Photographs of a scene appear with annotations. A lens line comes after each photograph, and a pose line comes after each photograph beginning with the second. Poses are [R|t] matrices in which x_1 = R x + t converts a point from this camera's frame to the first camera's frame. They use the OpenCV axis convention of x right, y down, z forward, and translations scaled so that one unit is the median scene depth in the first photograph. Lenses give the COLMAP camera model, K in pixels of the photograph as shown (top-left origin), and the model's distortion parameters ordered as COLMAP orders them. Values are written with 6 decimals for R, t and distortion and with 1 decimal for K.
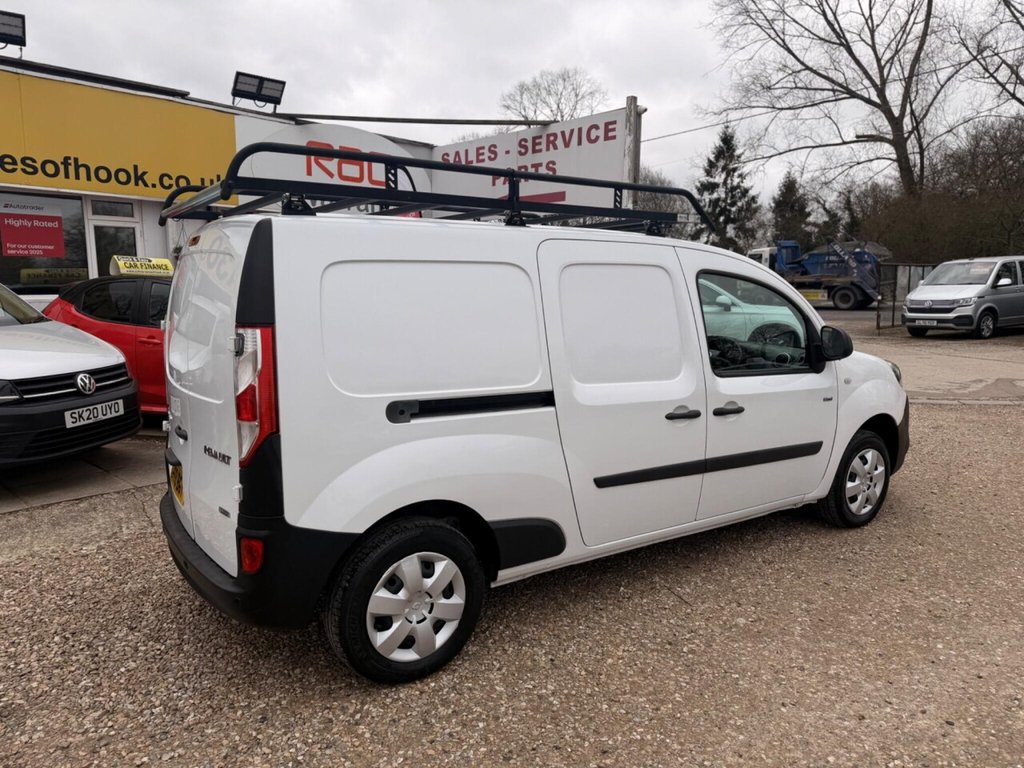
lens RADIAL K [[728.8, 0, 508.0], [0, 728.8, 383.3], [0, 0, 1]] dist [0.026115, -0.037033]
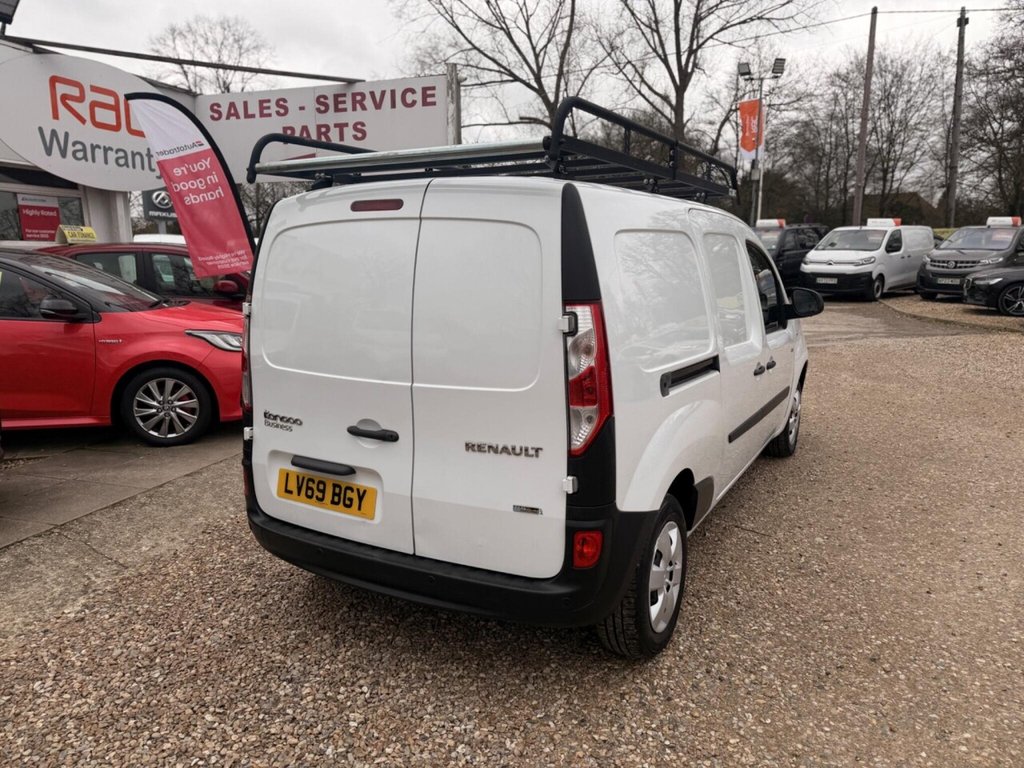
lens RADIAL K [[728.8, 0, 517.6], [0, 728.8, 391.5], [0, 0, 1]] dist [0.026115, -0.037033]
pose [[0.892888, -0.087741, 0.441647, -0.197842], [0.065430, 0.995703, 0.065534, -0.007411], [-0.445499, -0.029618, 0.894792, 0.053570]]
